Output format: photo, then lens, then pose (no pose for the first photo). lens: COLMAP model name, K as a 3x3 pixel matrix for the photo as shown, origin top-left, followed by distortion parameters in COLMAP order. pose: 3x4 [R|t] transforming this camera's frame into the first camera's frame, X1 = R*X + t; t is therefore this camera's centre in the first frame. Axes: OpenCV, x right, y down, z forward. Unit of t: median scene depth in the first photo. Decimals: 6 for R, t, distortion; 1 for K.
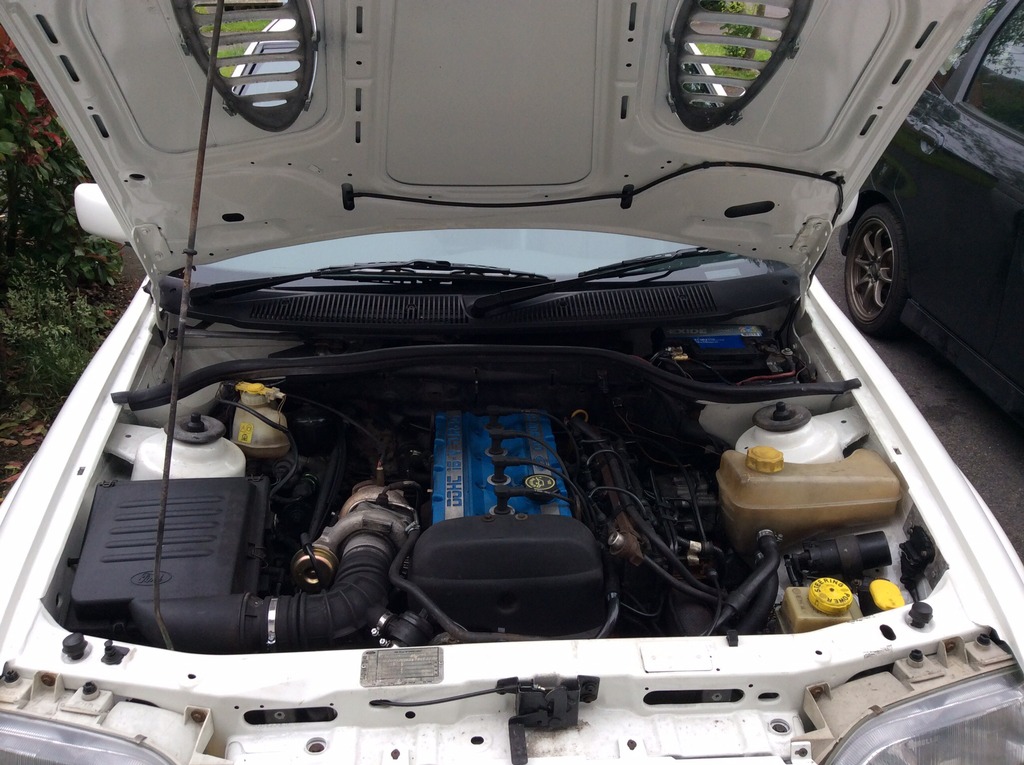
lens RADIAL K [[954.3, 0, 512.0], [0, 954.3, 382.5], [0, 0, 1]] dist [0.142563, -0.308024]
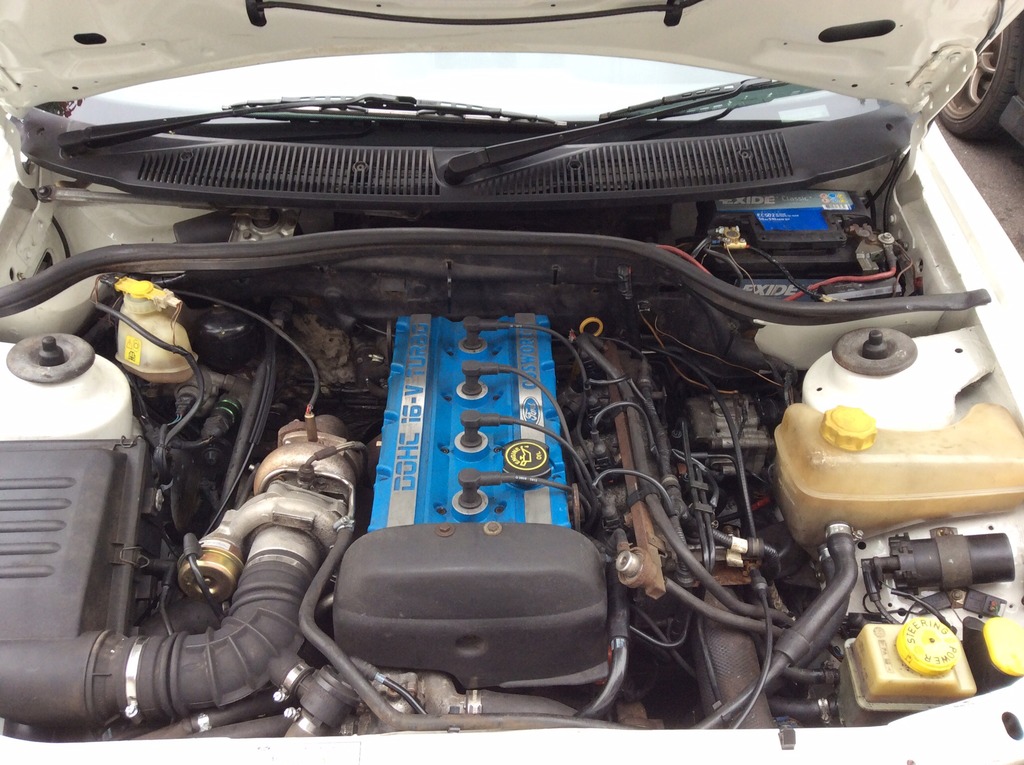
lens RADIAL K [[954.3, 0, 512.0], [0, 954.3, 382.5], [0, 0, 1]] dist [0.142563, -0.308024]
pose [[0.999279, 0.023588, -0.029756, 0.034171], [-0.015321, 0.967492, 0.252439, -0.112549], [0.034743, -0.251801, 0.967155, 0.286376]]
